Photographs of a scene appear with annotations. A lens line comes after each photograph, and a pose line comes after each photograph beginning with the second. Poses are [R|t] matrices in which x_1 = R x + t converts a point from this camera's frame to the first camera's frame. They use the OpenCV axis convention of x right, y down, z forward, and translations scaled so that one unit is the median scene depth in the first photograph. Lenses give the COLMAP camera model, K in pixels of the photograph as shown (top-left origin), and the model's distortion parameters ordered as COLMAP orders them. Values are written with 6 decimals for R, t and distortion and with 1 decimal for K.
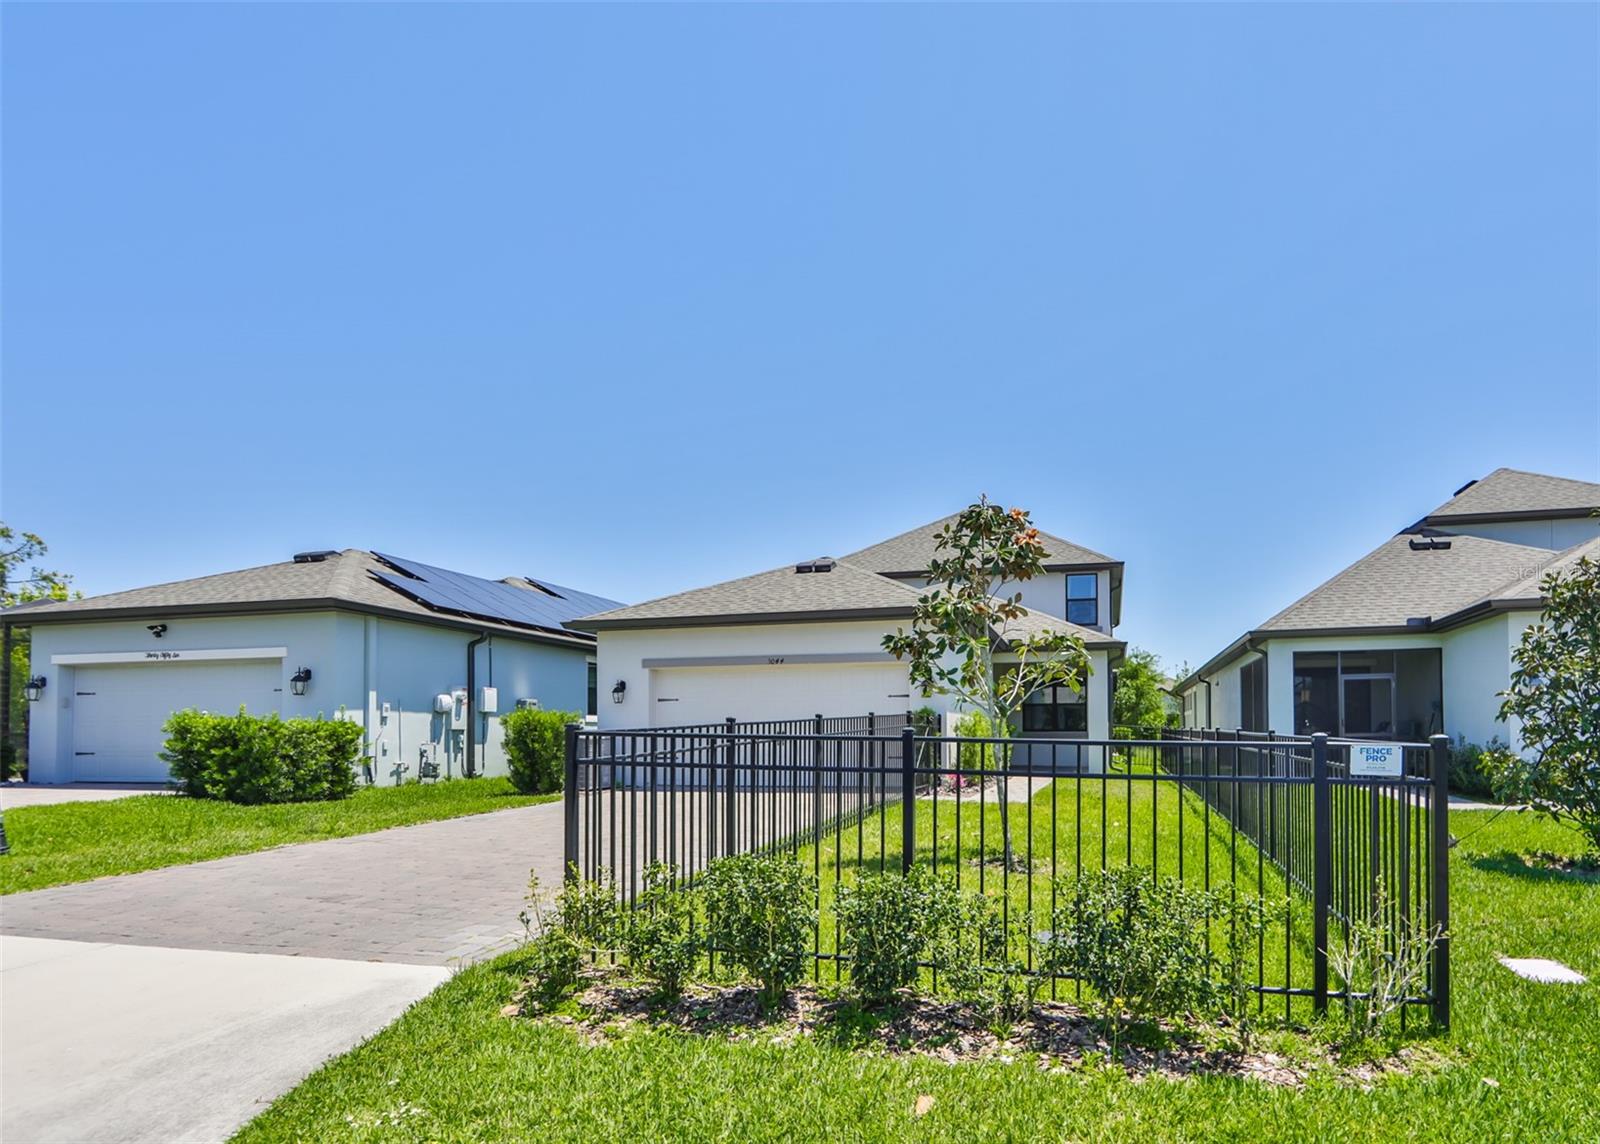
lens RADIAL K [[792.0, 0, 800.0], [0, 792.0, 572.0], [0, 0, 1]] dist [0.000880, -0.000140]
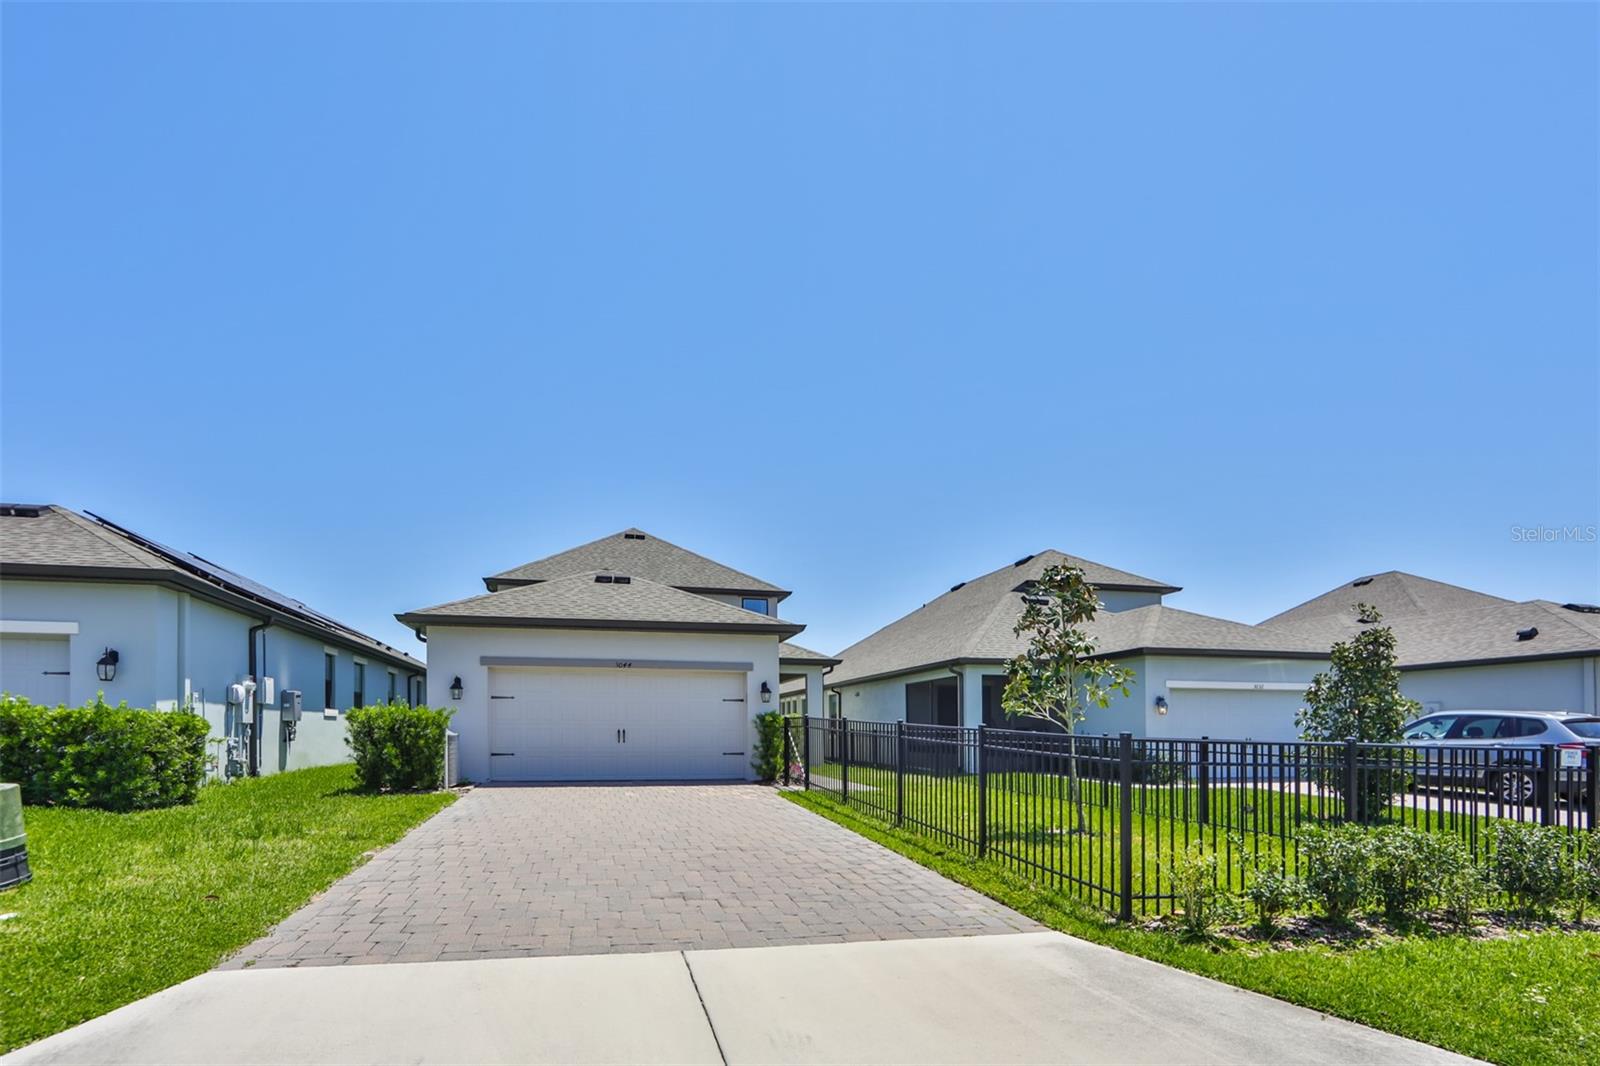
lens RADIAL K [[691.6, 0, 817.9], [0, 691.6, 562.8], [0, 0, 1]] dist [-0.002606, 0.000092]
pose [[0.920125, 0.102697, 0.377919, -0.189086], [-0.088093, 0.994549, -0.055780, 0.003069], [-0.381587, 0.018033, 0.924157, 0.019822]]
